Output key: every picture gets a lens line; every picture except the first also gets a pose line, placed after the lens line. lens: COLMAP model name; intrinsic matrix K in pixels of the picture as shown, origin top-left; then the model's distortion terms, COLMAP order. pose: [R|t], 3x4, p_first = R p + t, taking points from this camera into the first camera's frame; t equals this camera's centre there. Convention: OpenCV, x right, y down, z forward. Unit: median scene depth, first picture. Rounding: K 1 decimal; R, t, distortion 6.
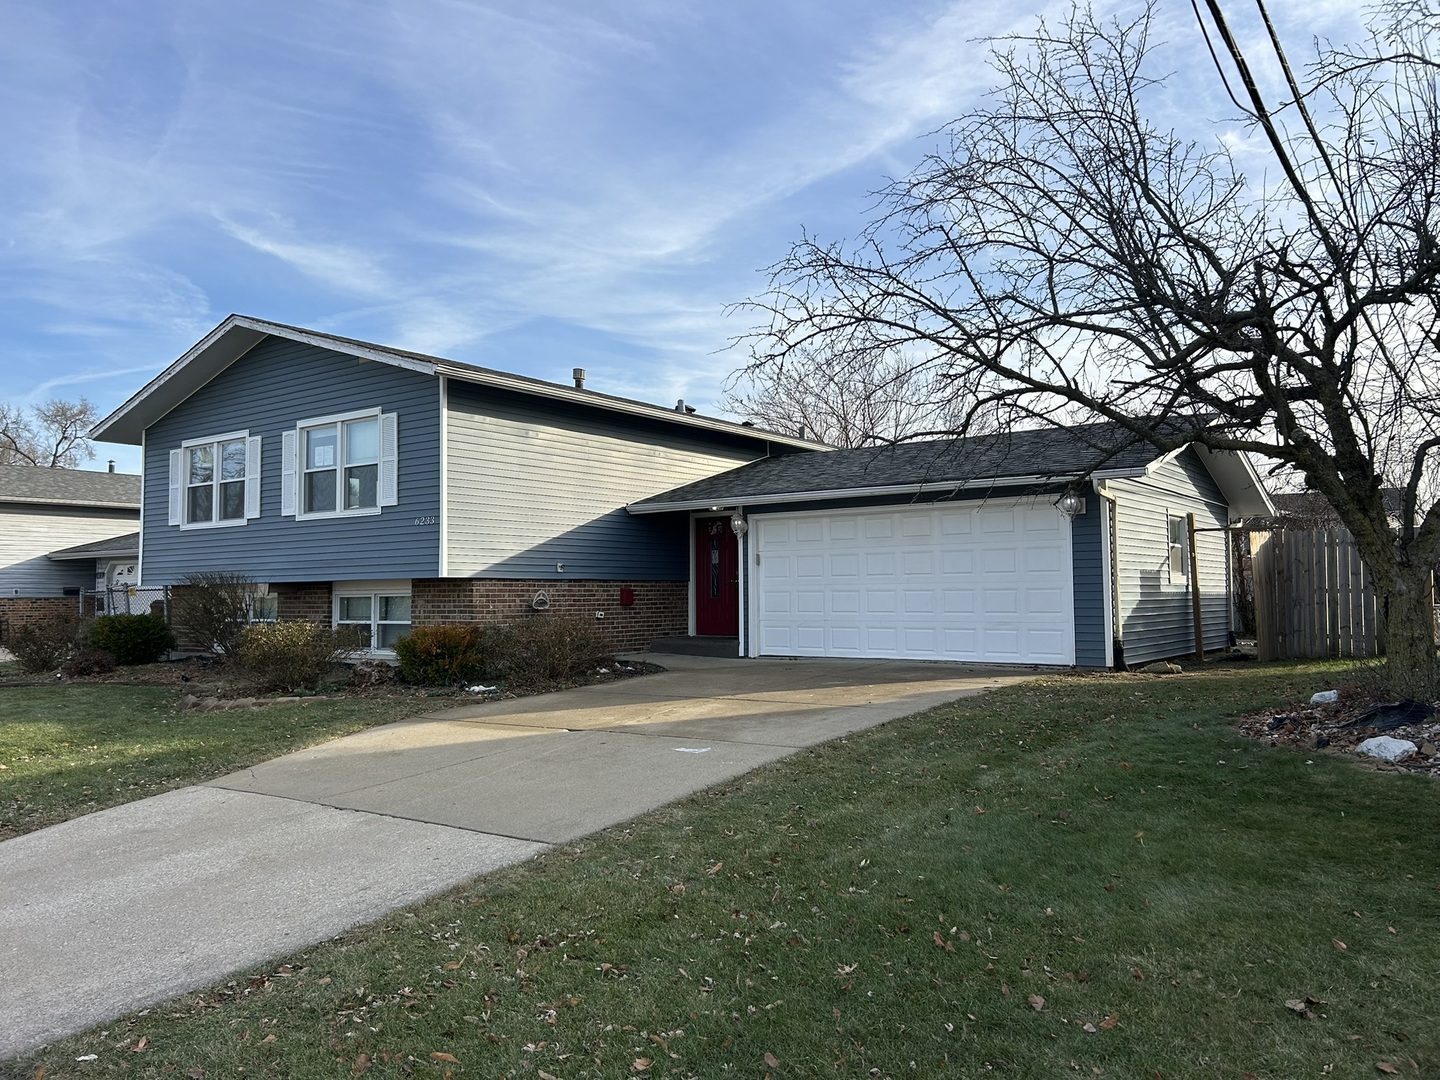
lens RADIAL K [[1082.8, 0, 726.9], [0, 1082.8, 542.6], [0, 0, 1]] dist [0.003833, -0.003857]
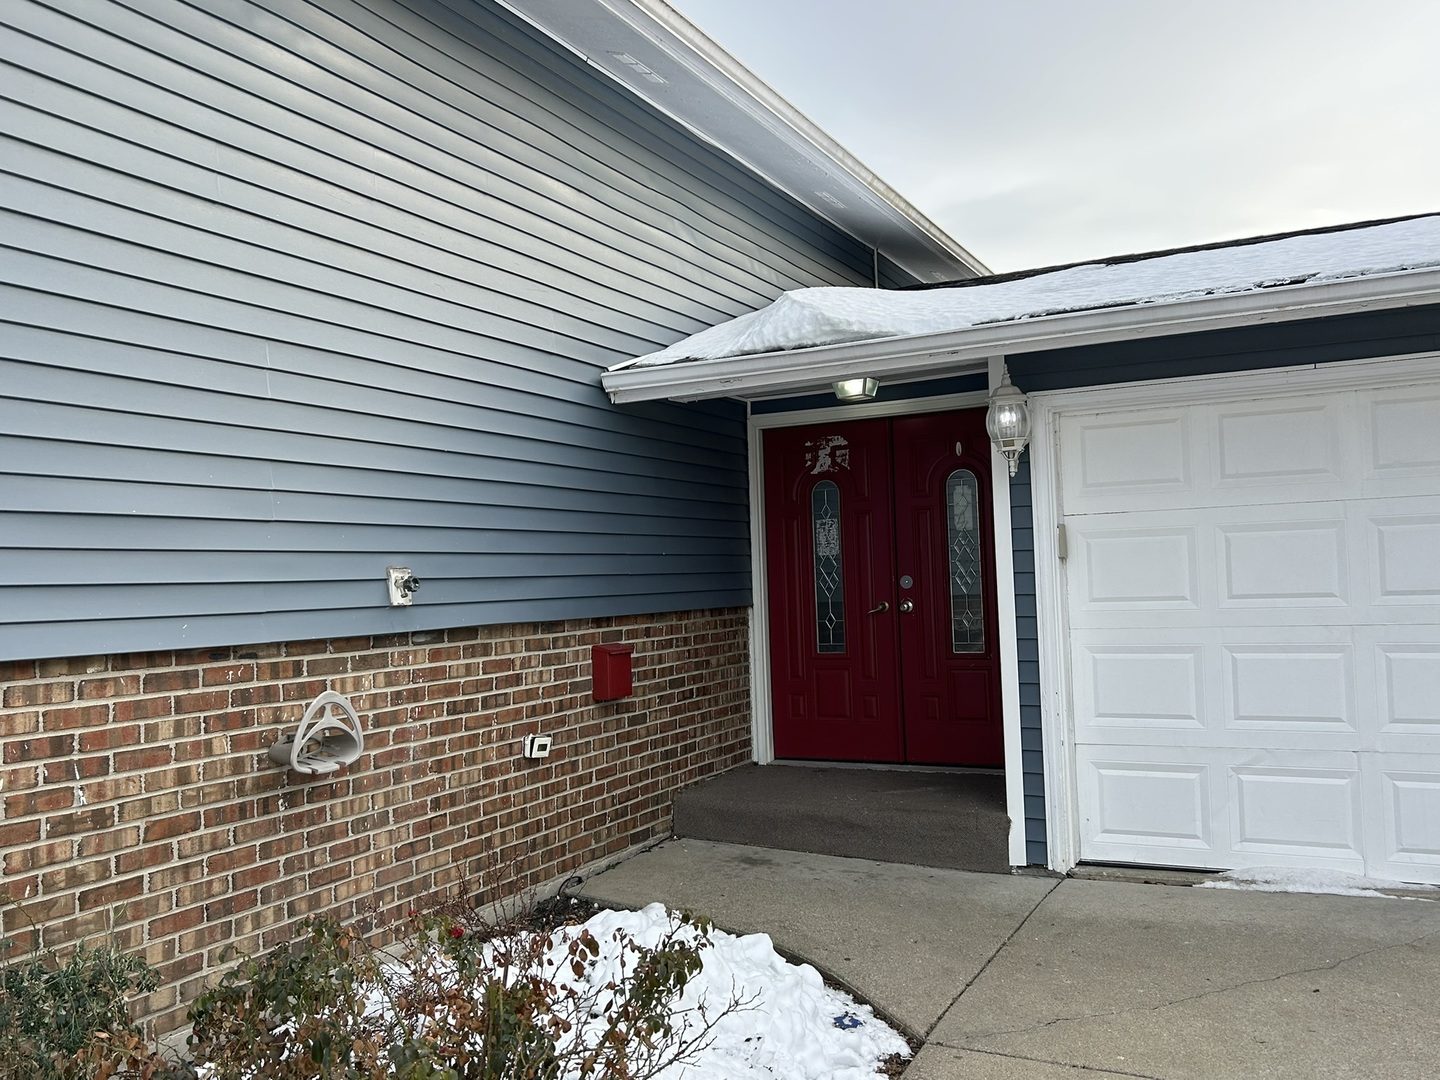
lens RADIAL K [[1226.5, 0, 706.8], [0, 1226.5, 535.7], [0, 0, 1]] dist [0.058538, -0.008081]
pose [[0.987977, -0.018288, 0.153514, -0.124931], [0.016358, 0.999771, 0.013828, 0.007544], [-0.153731, -0.011151, 0.988050, 0.690238]]
